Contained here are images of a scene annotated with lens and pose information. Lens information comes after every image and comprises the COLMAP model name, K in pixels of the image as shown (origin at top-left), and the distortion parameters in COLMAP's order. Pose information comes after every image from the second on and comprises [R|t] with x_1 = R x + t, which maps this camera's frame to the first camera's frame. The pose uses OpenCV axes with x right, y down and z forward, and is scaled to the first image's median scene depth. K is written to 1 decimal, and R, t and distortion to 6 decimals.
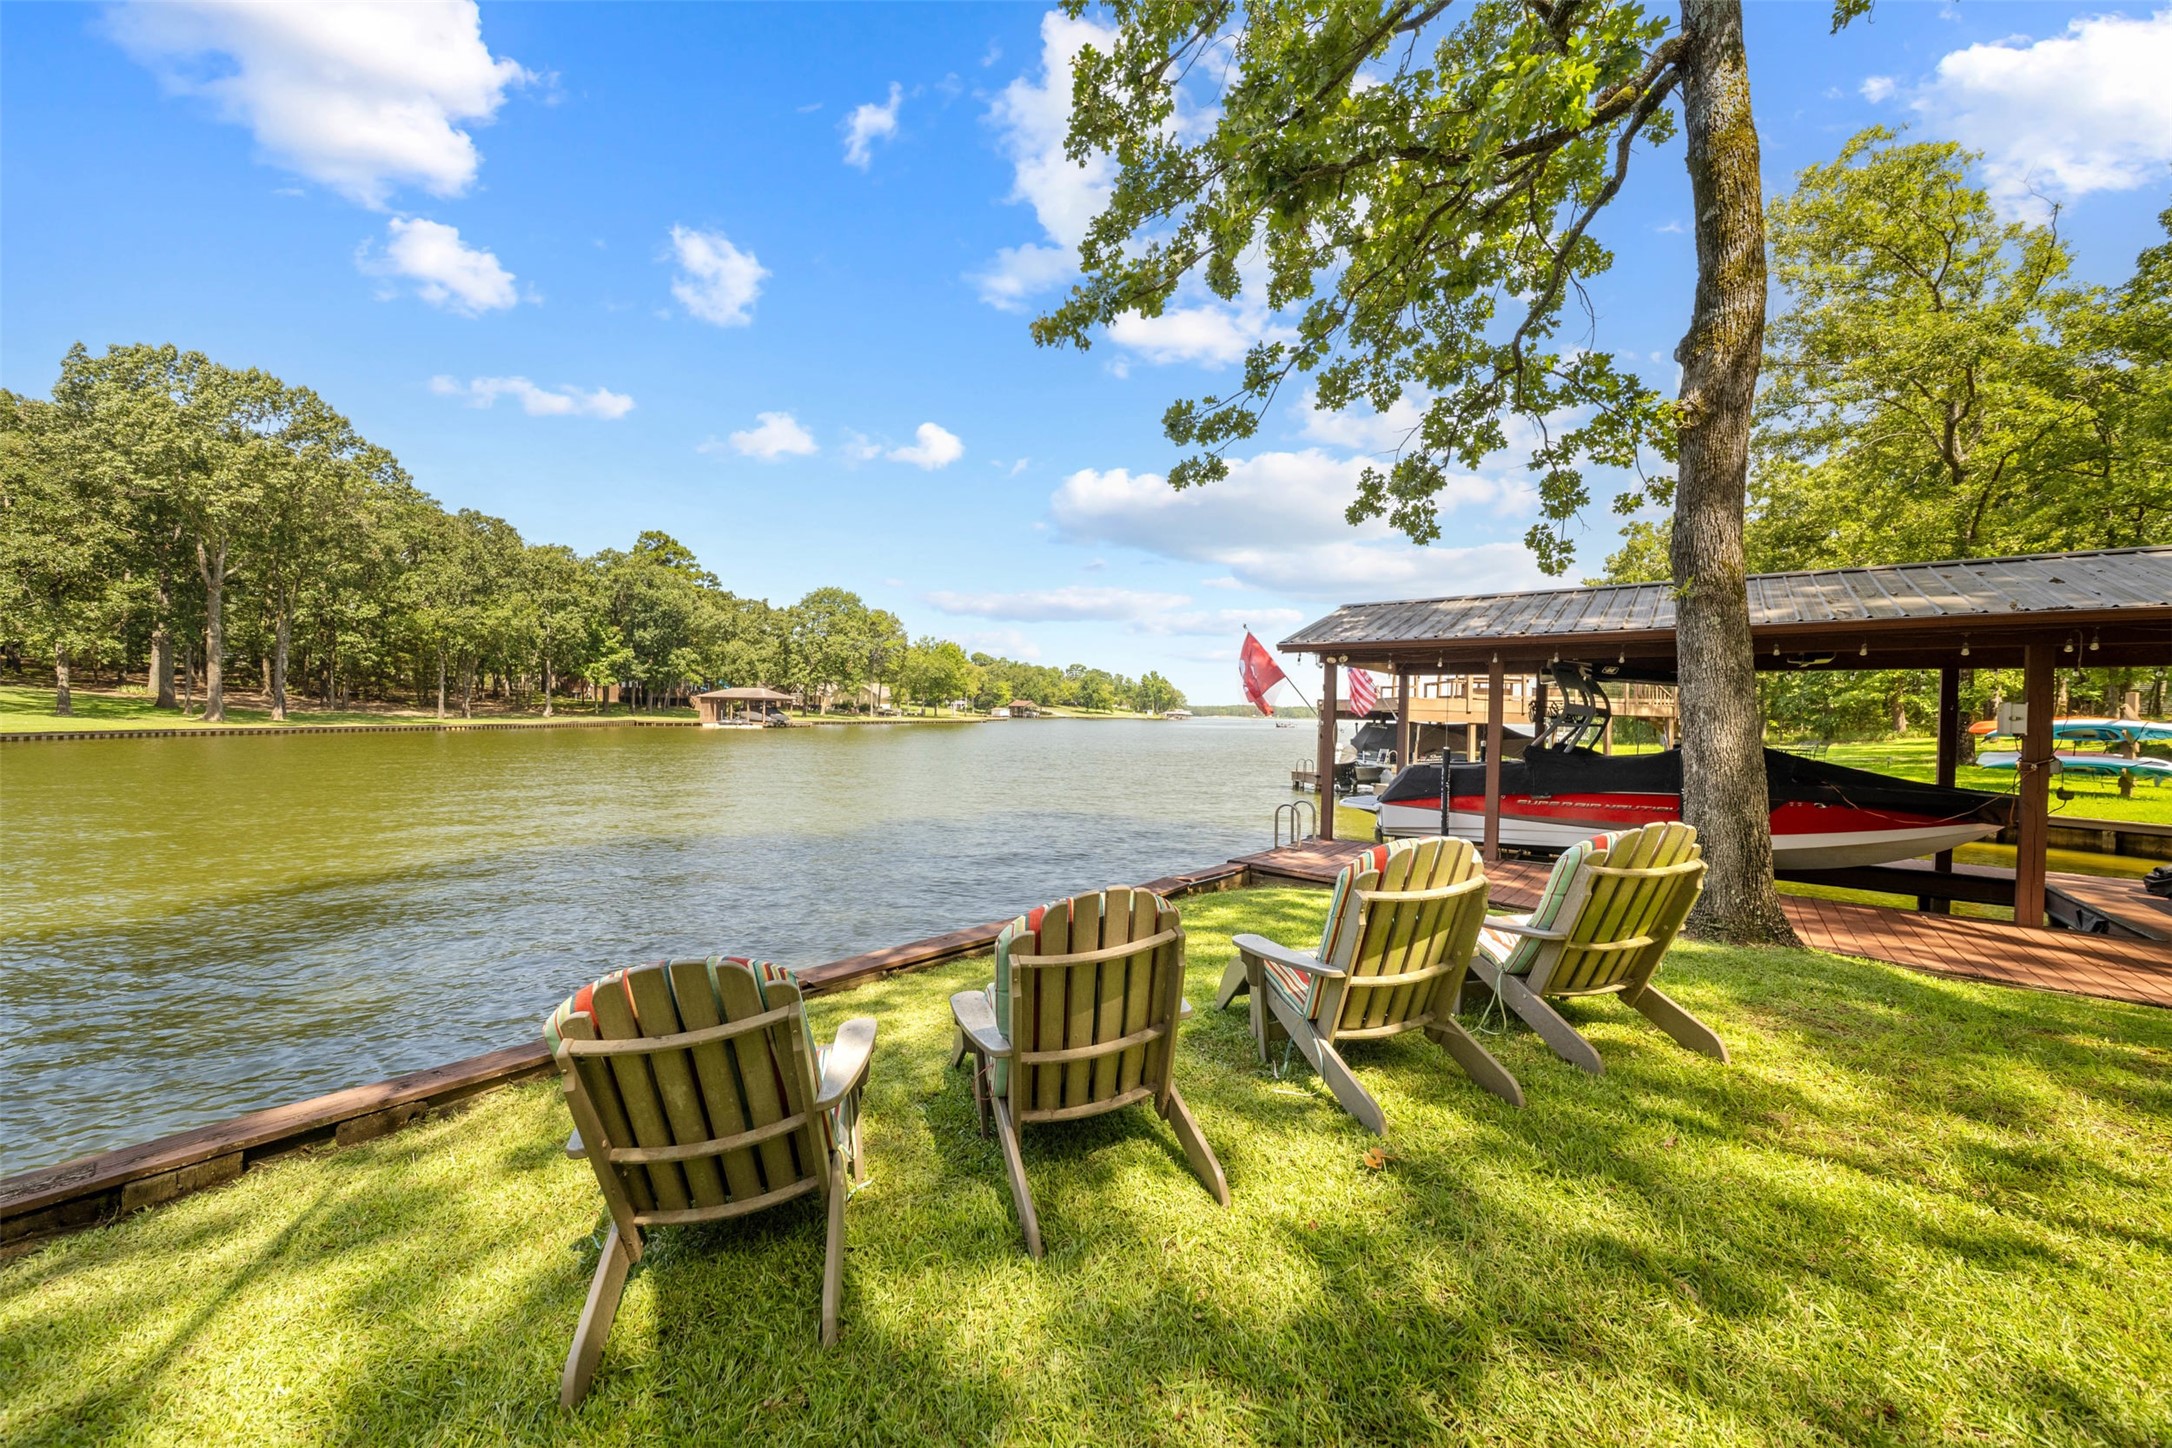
lens RADIAL K [[774.7, 0, 1088.5], [0, 774.7, 716.8], [0, 0, 1]] dist [0.000169, -0.000095]
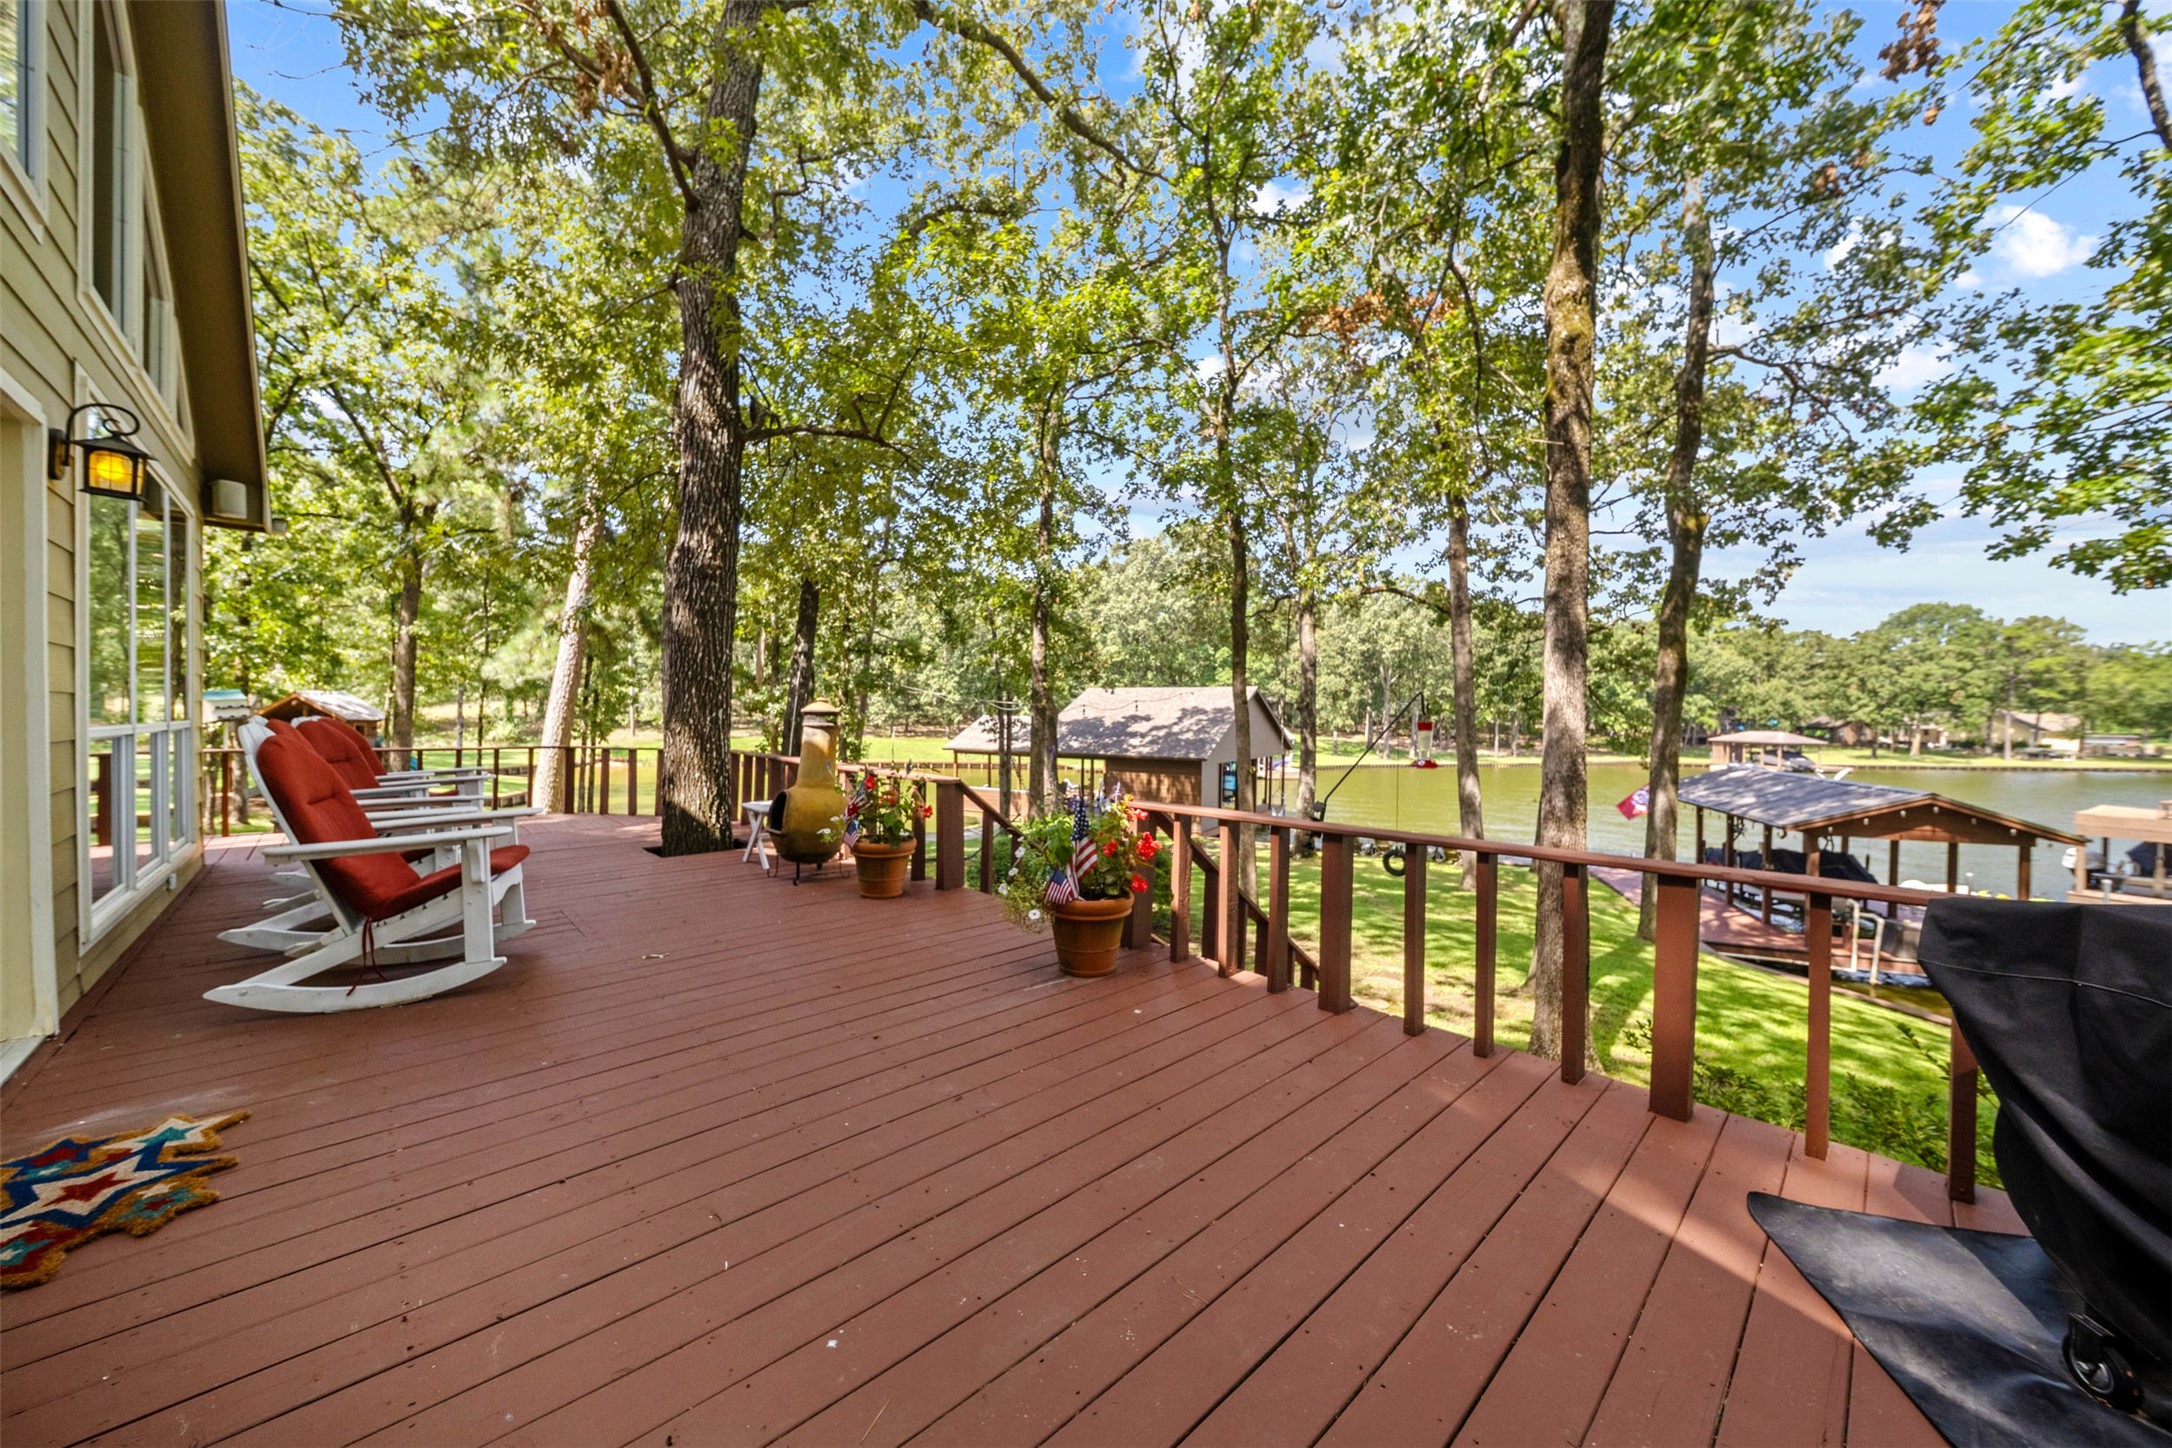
lens RADIAL K [[774.7, 0, 1083.2], [0, 774.7, 724.8], [0, 0, 1]] dist [0.000169, -0.000095]
pose [[0.319696, -0.000682, -0.947520, 0.222910], [-0.011337, 0.999925, -0.004545, -0.030757], [0.947452, 0.012195, 0.319665, -0.158912]]
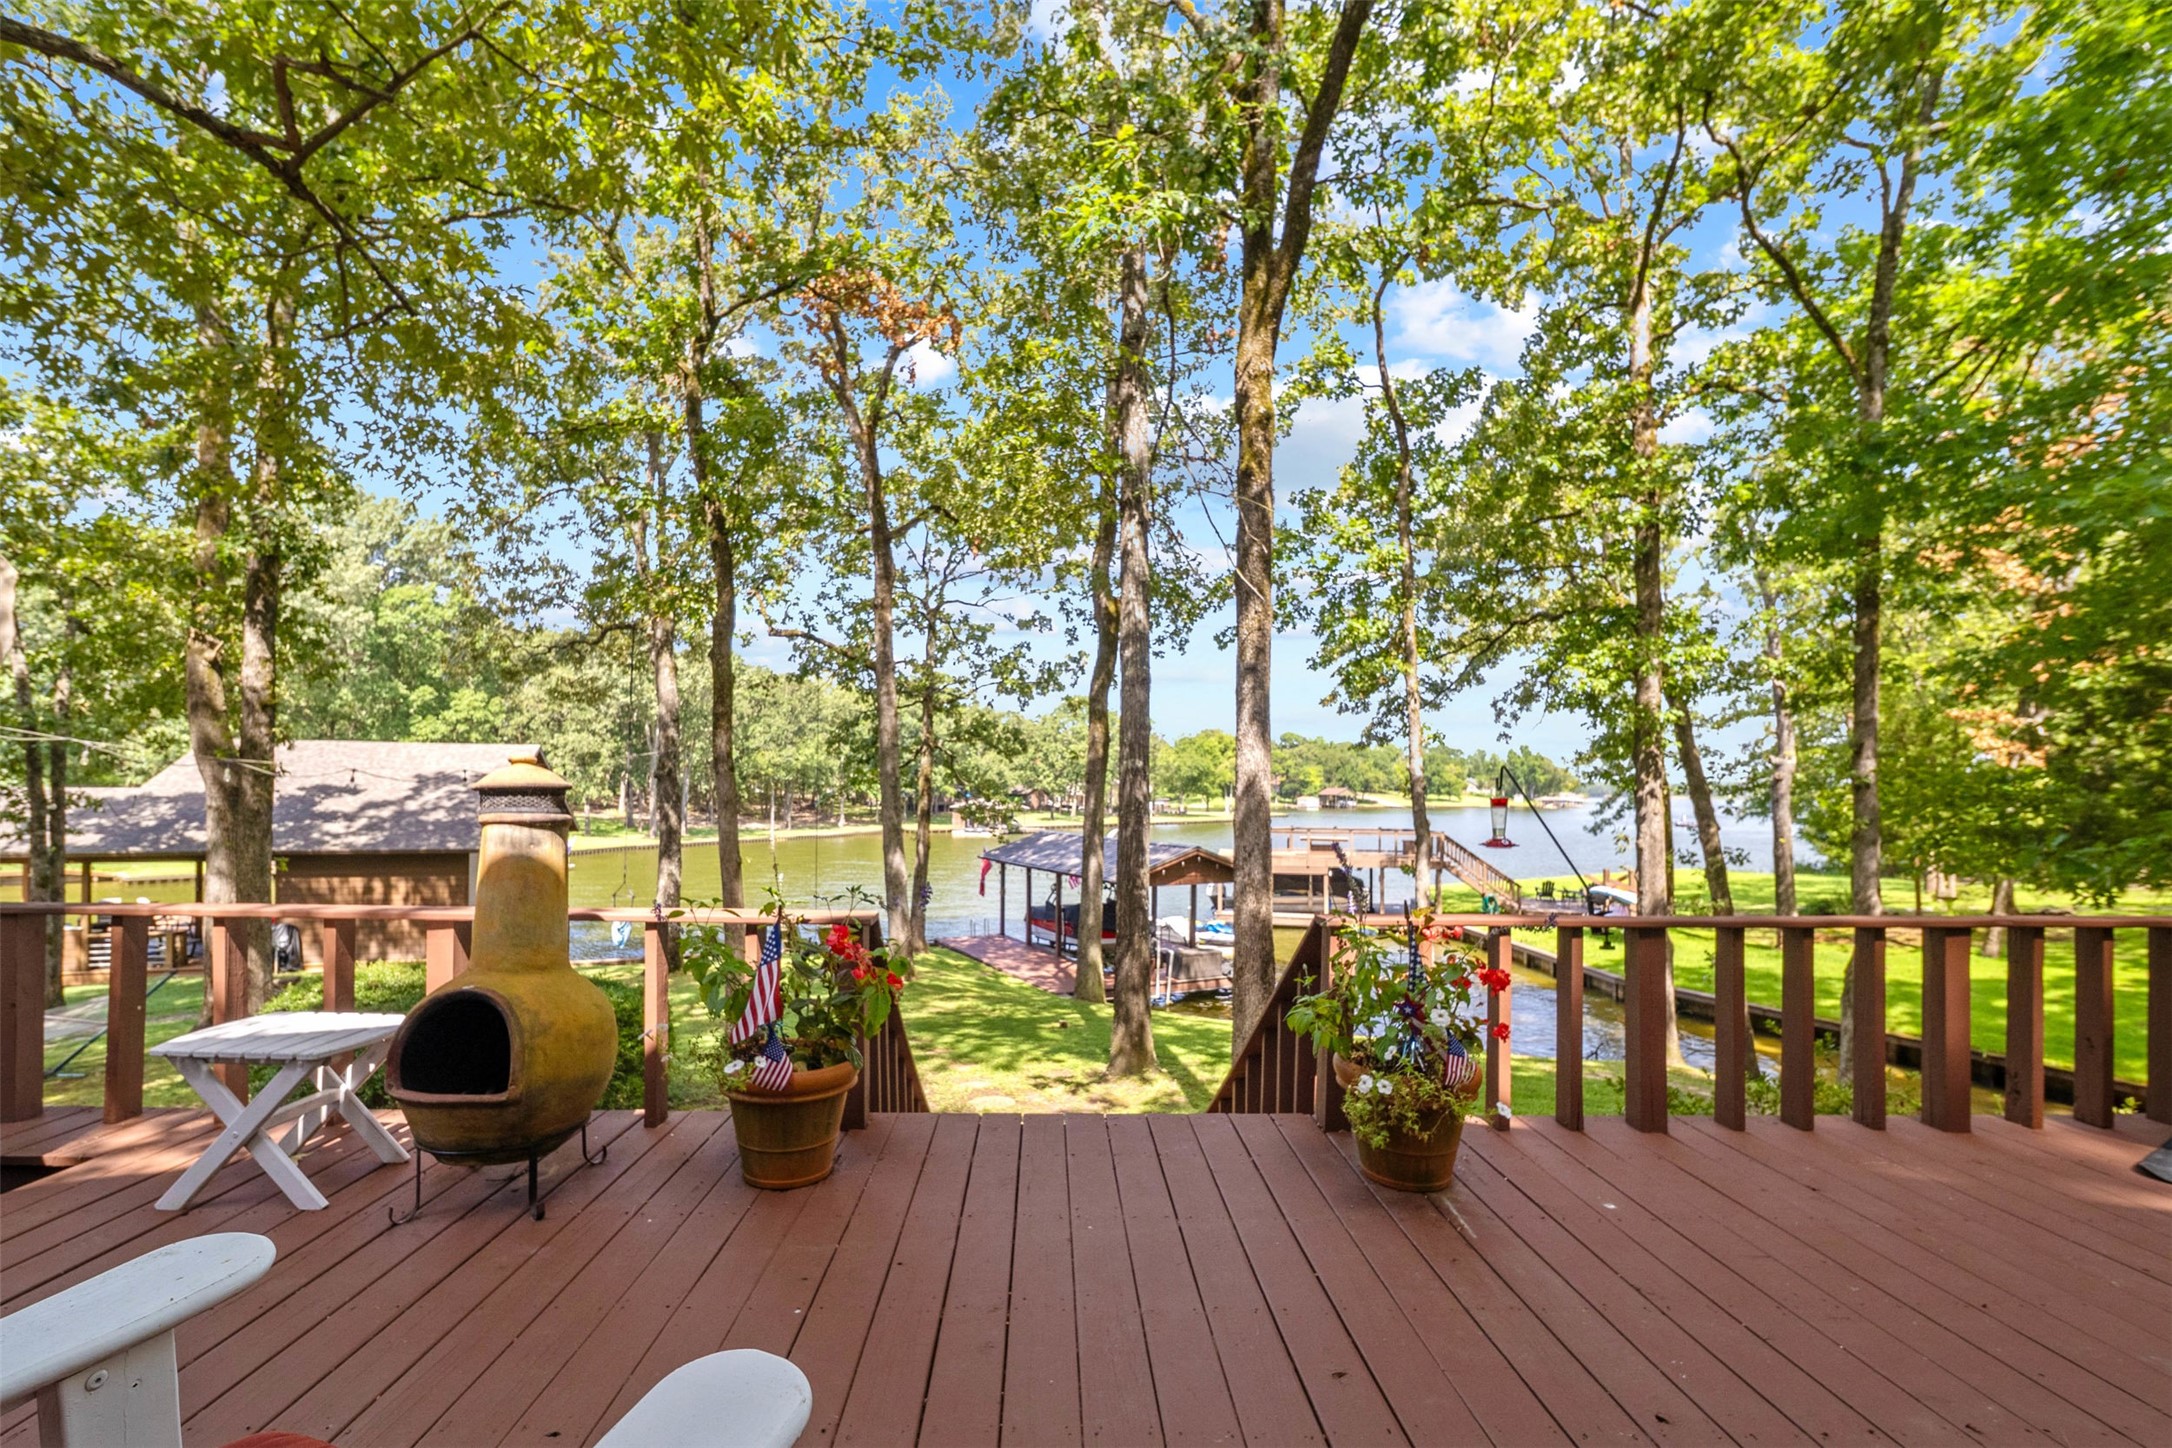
lens RADIAL K [[920.7, 0, 1041.2], [0, 920.7, 796.2], [0, 0, 1]] dist [-0.002934, -0.000434]
pose [[0.909122, -0.007052, -0.416470, 0.179155], [0.004770, 0.999967, -0.006520, -0.031279], [0.416502, 0.003941, 0.909126, -0.184421]]
